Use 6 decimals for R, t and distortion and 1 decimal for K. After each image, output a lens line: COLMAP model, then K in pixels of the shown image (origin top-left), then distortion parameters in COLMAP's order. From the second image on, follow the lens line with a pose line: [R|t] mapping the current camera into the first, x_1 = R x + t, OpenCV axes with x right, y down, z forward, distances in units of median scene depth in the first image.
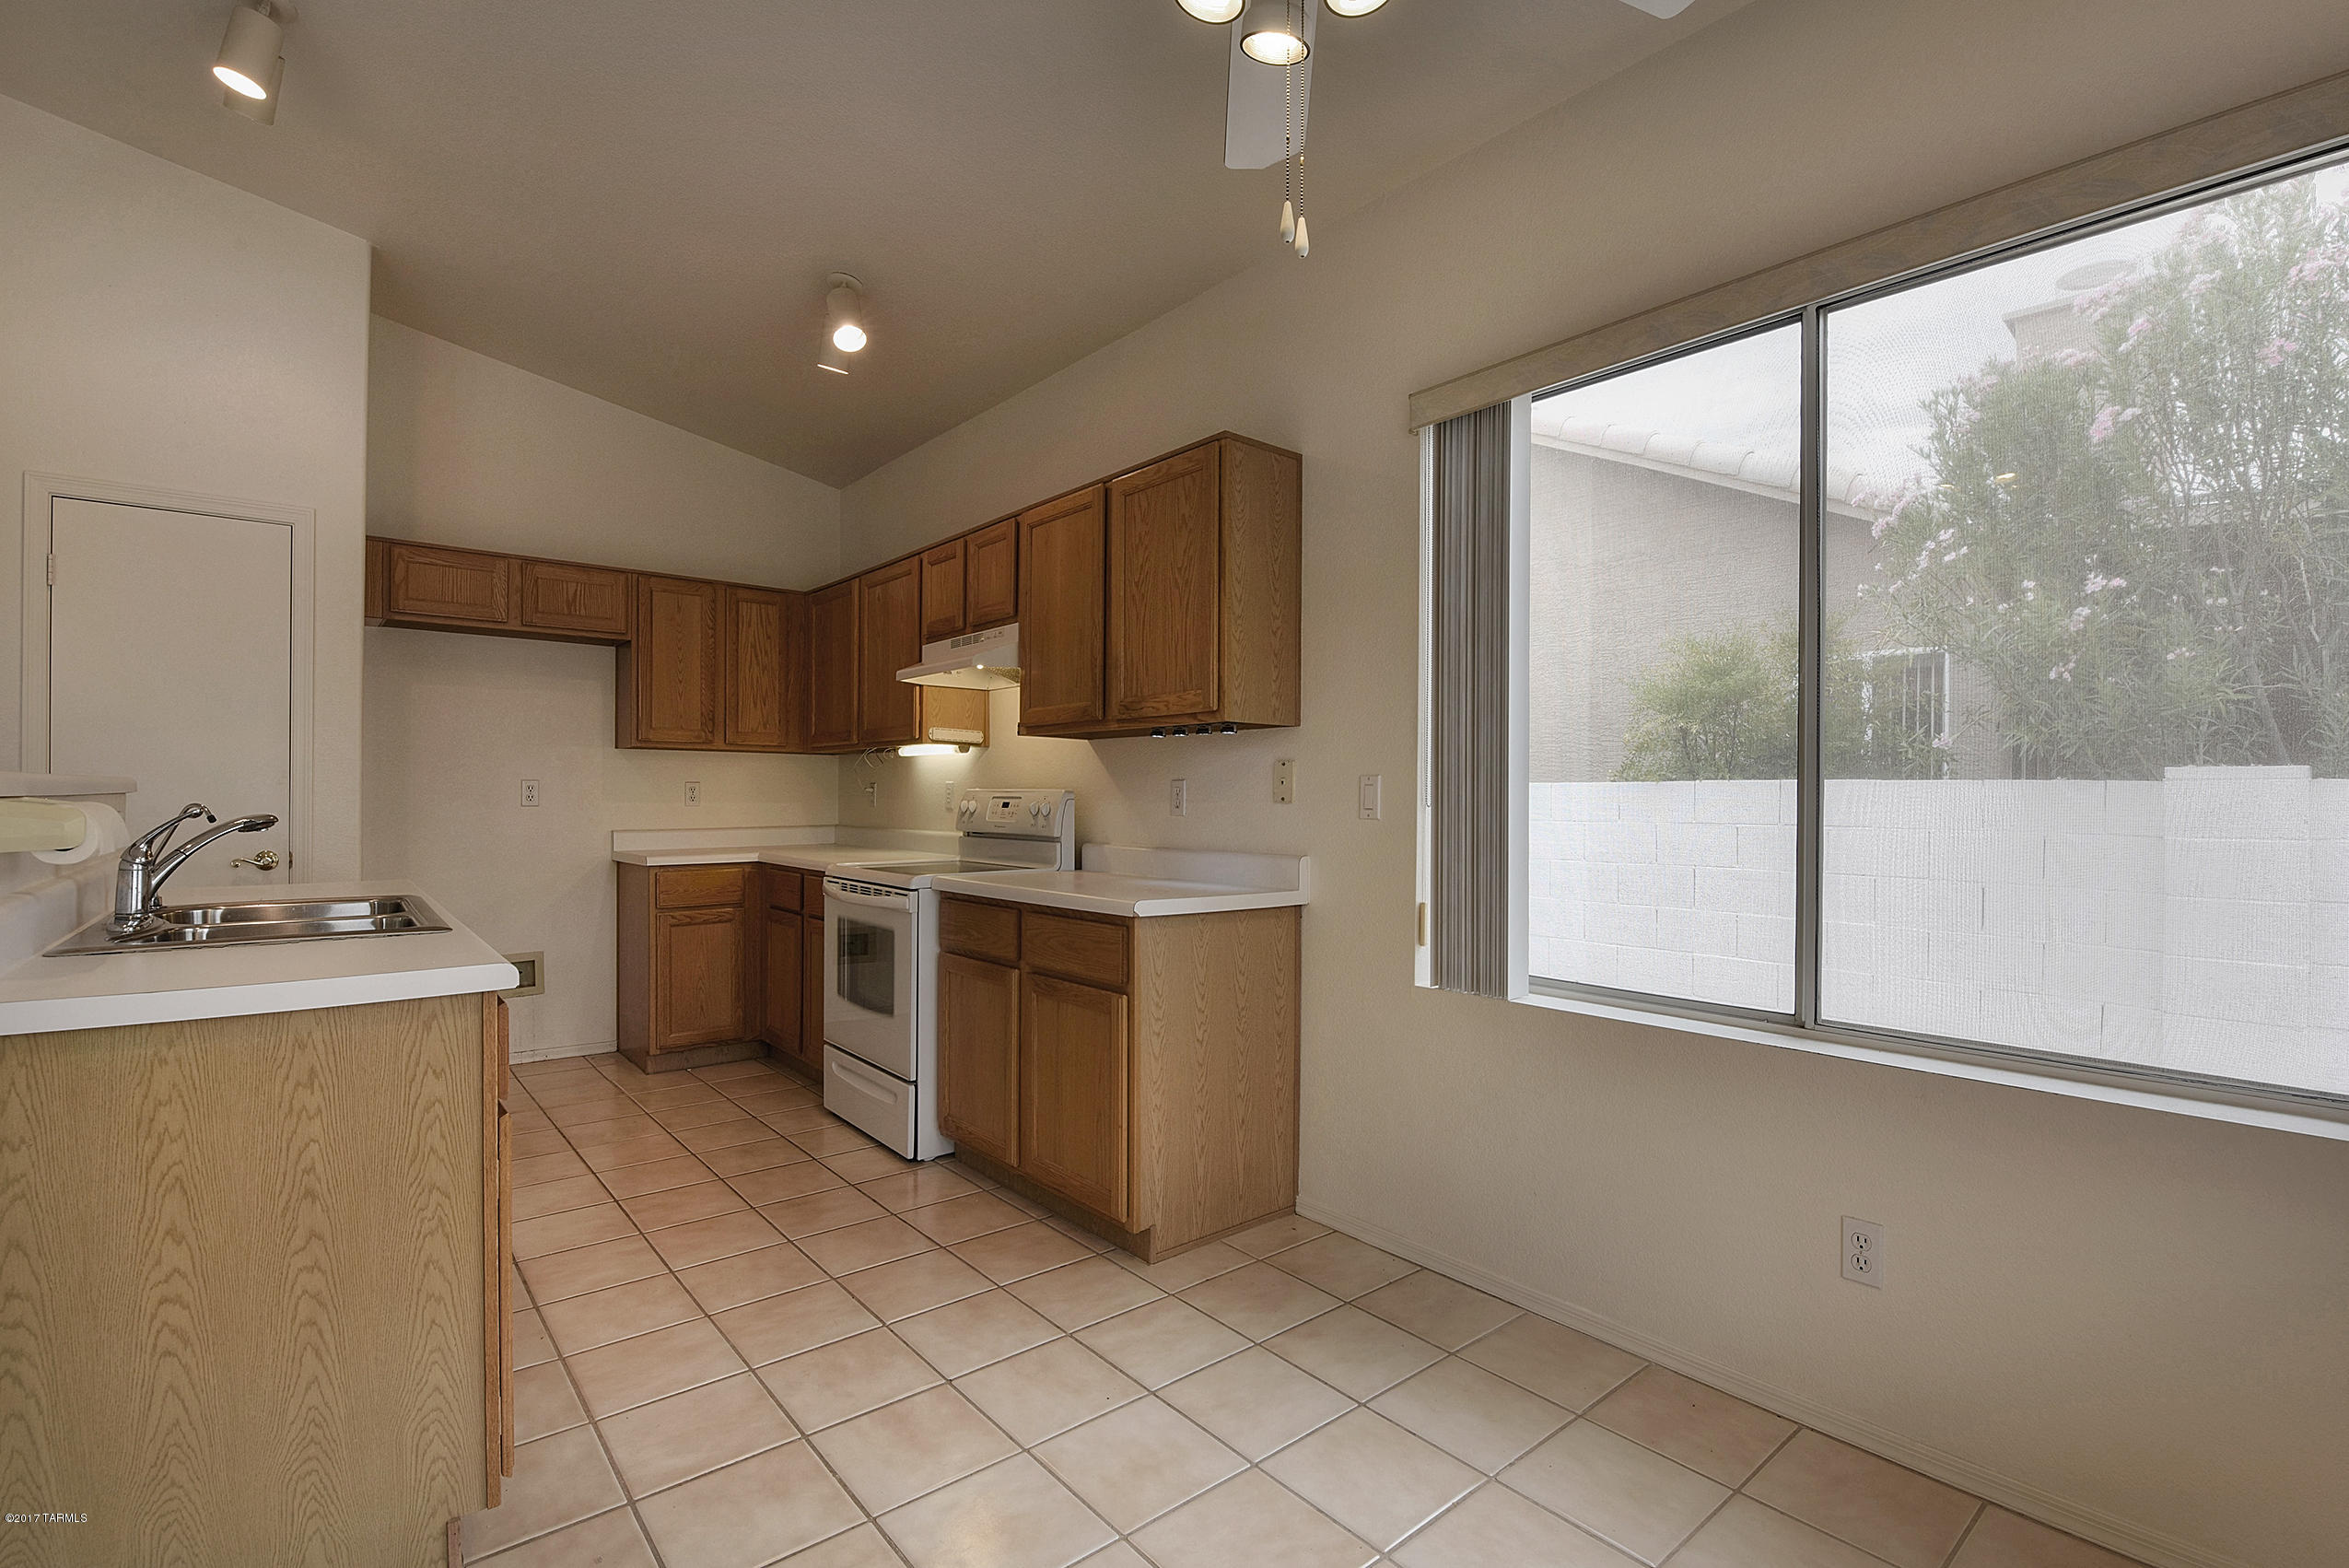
lens RADIAL K [[1110.5, 0, 1102.7], [0, 1110.5, 788.2], [0, 0, 1]] dist [-0.014087, -0.003260]
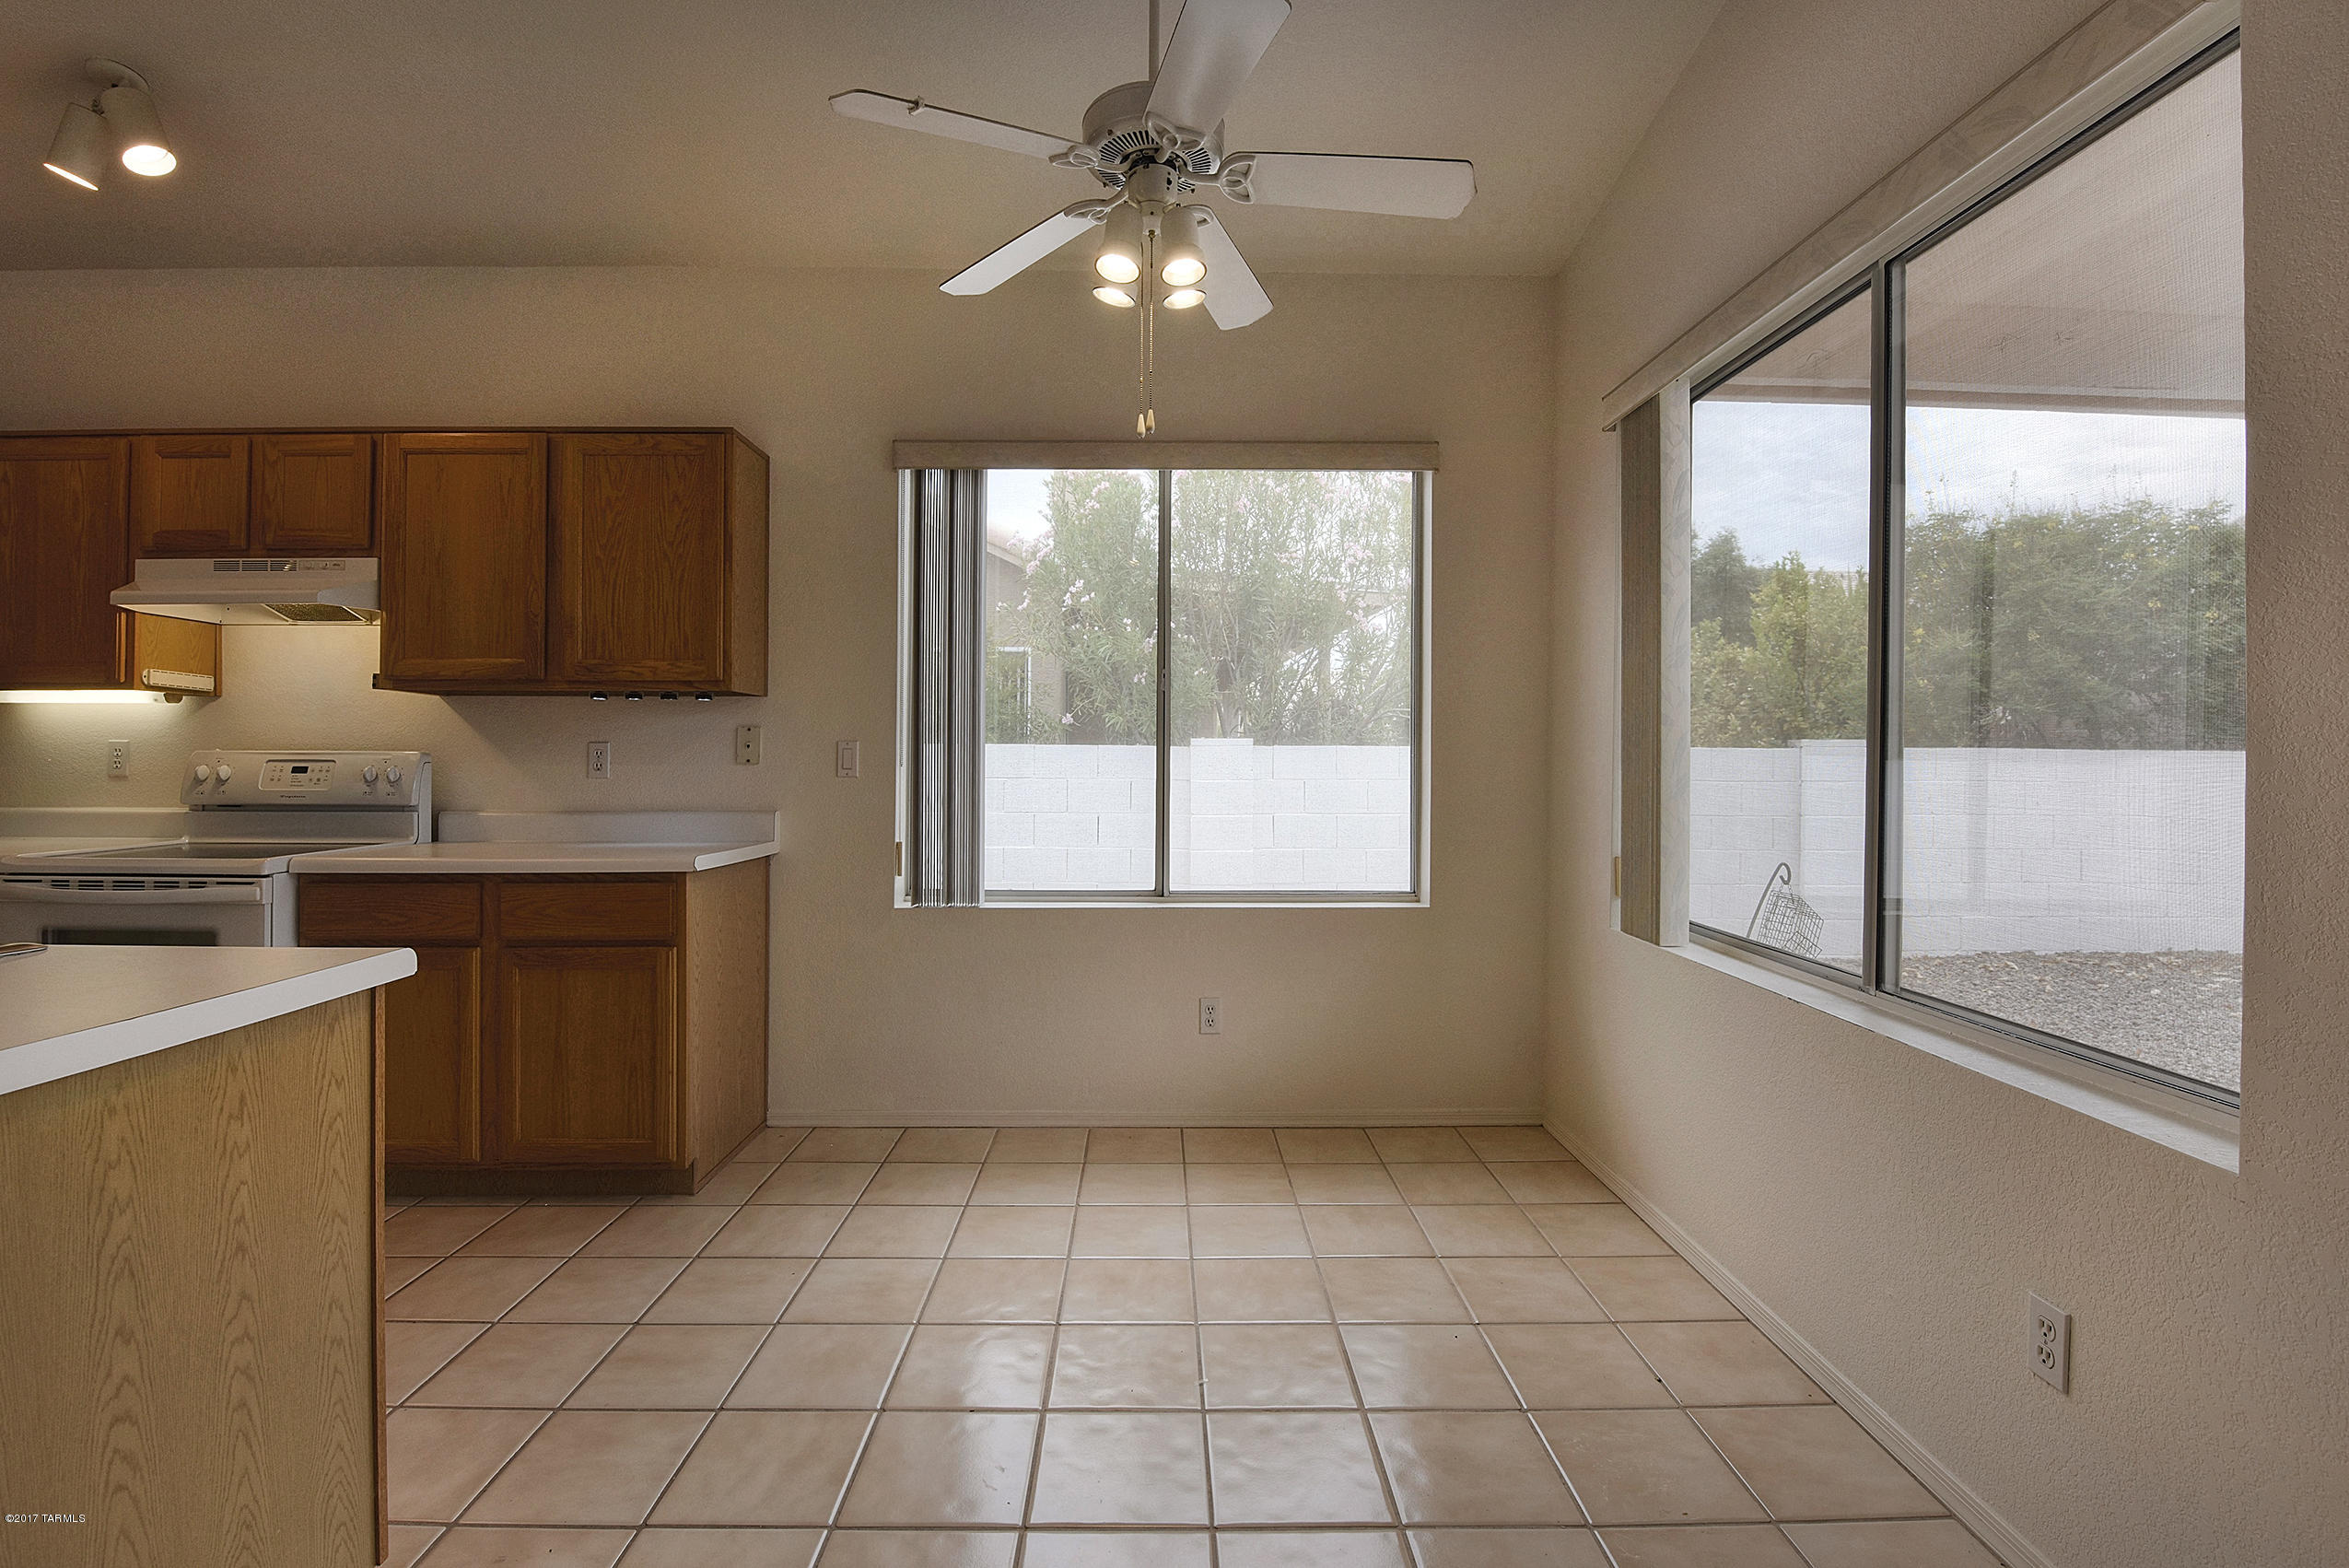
lens RADIAL K [[1089.8, 0, 1226.2], [0, 1089.8, 750.2], [0, 0, 1]] dist [-0.014700, -0.001801]
pose [[0.591235, 0.001700, 0.806497, -0.380928], [-0.003451, 0.999994, 0.000421, -0.002780], [-0.806492, -0.003032, 0.591238, -0.028085]]
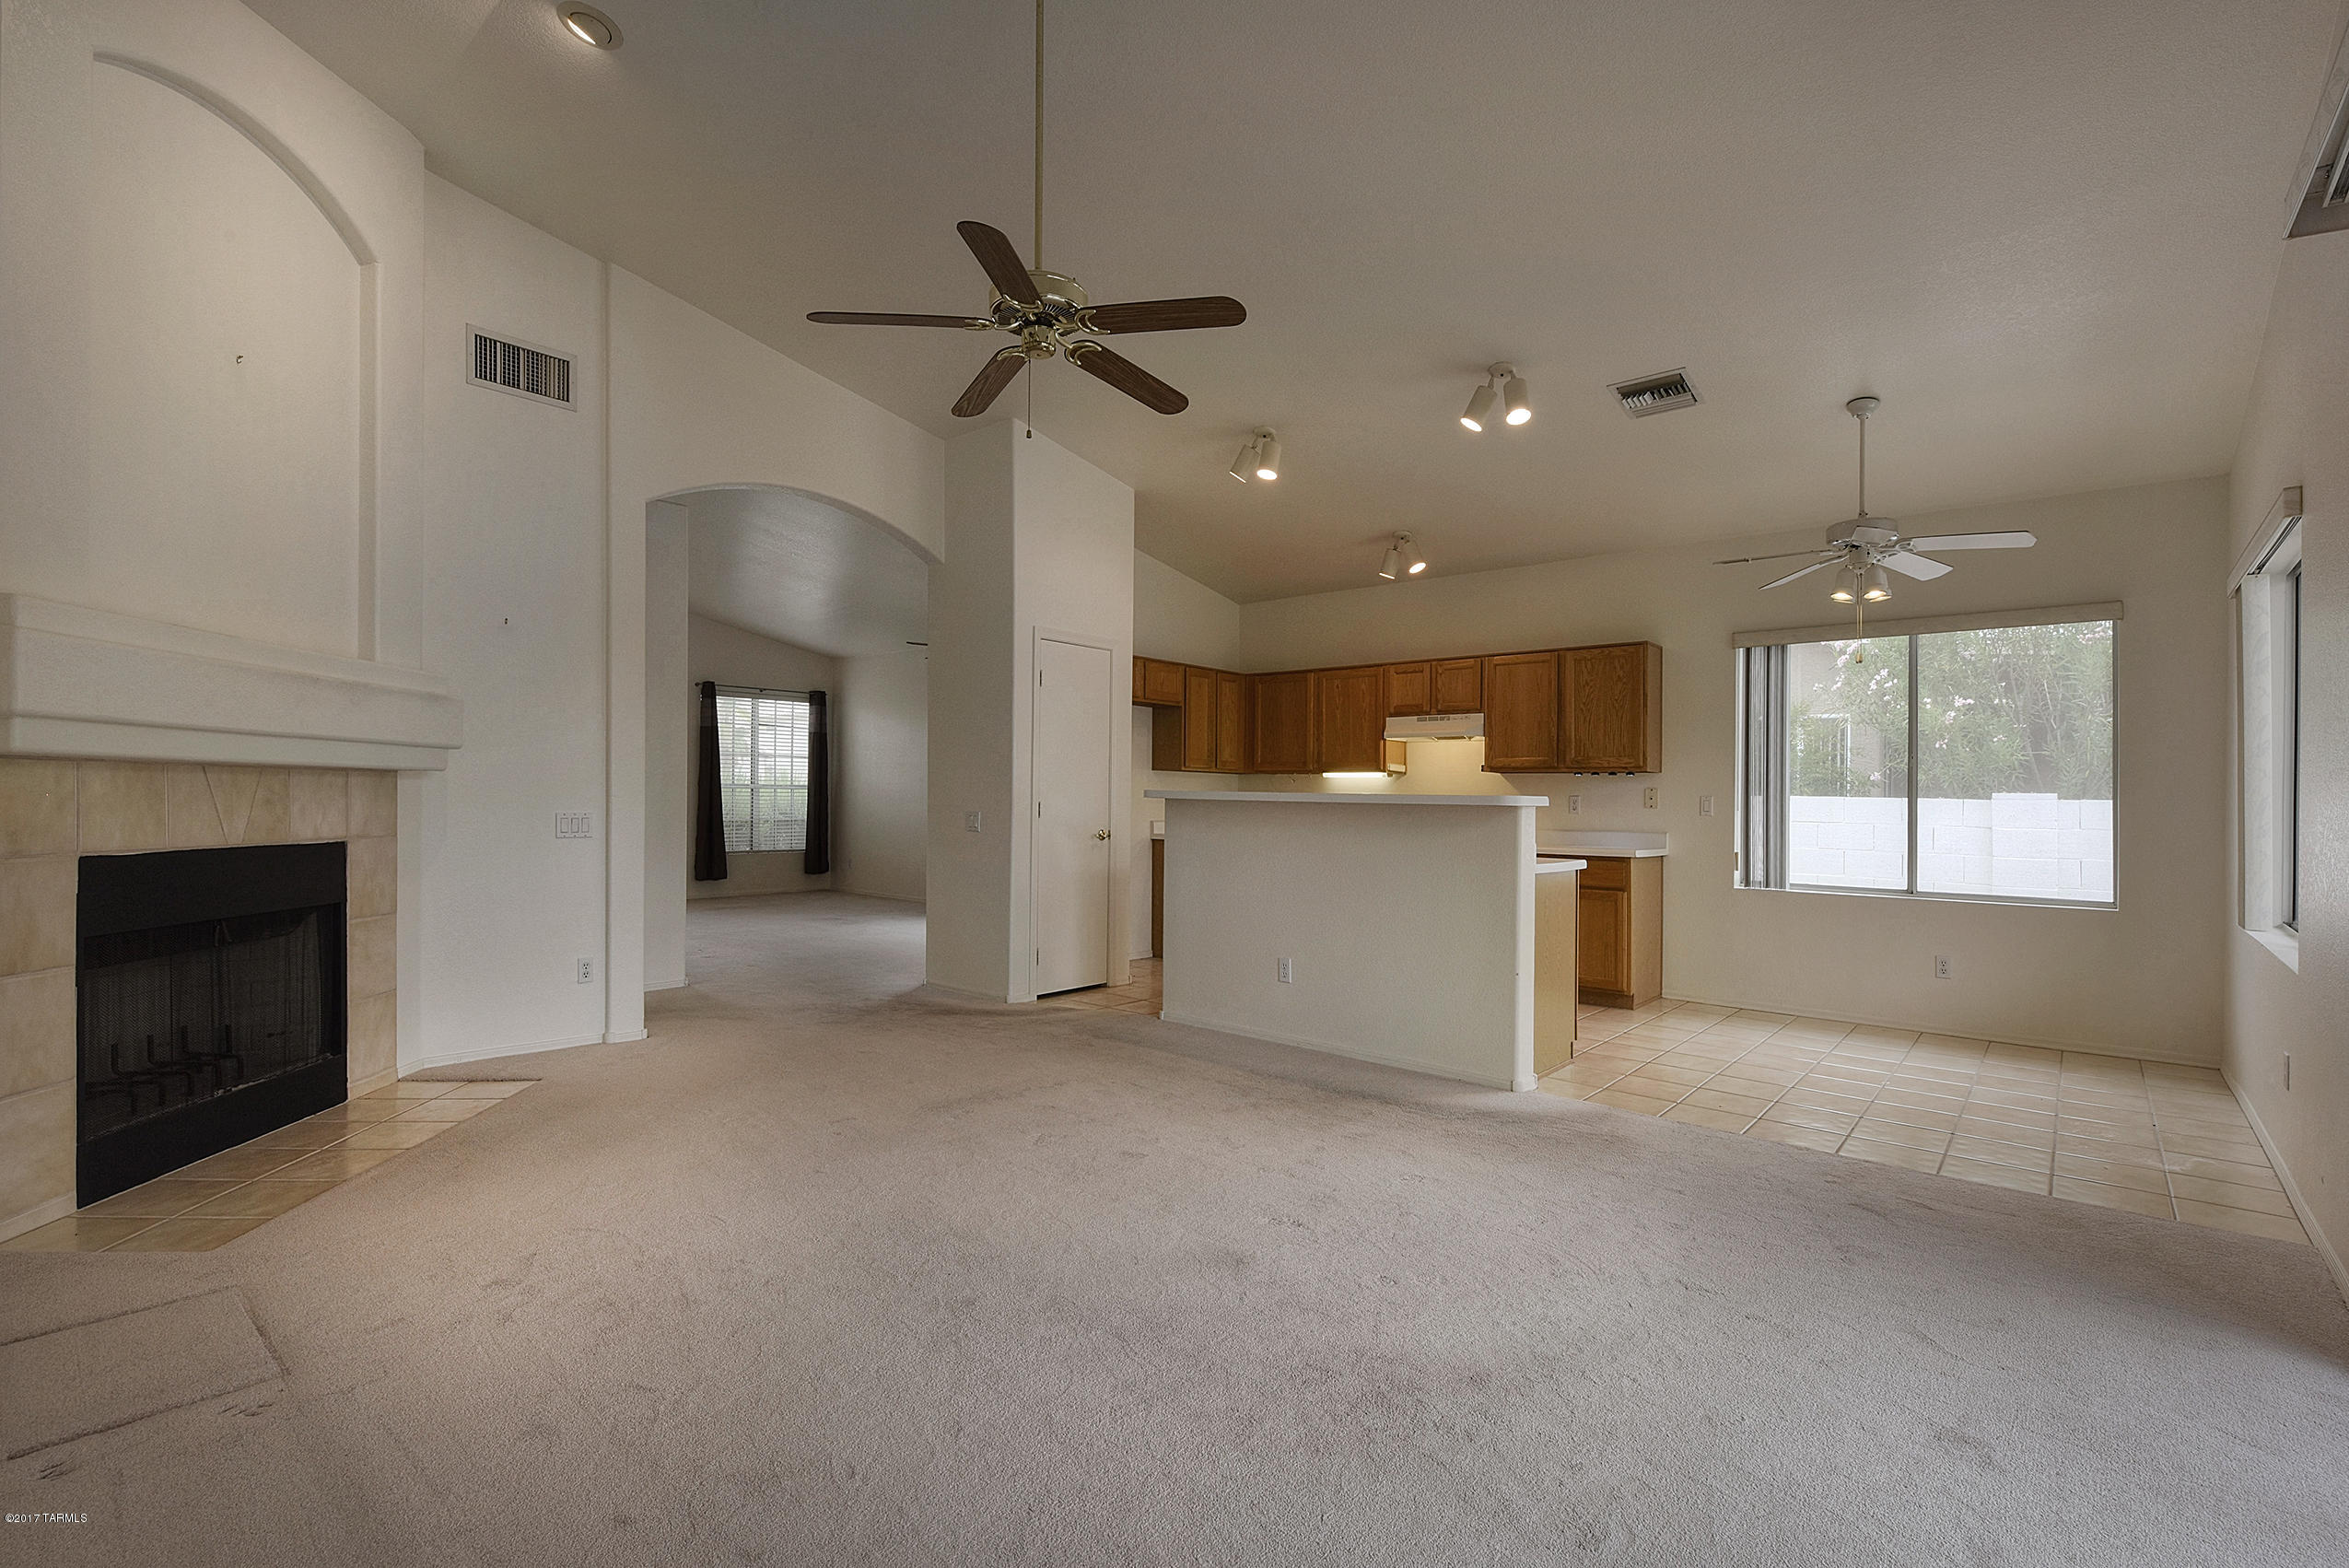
lens RADIAL K [[1020.8, 0, 1202.3], [0, 1020.8, 778.8], [0, 0, 1]] dist [-0.005366, -0.006028]
pose [[0.985053, 0.011247, 0.171883, -0.906279], [-0.009486, 0.999894, -0.011064, -0.011536], [-0.171990, 0.009269, 0.985055, -0.695065]]
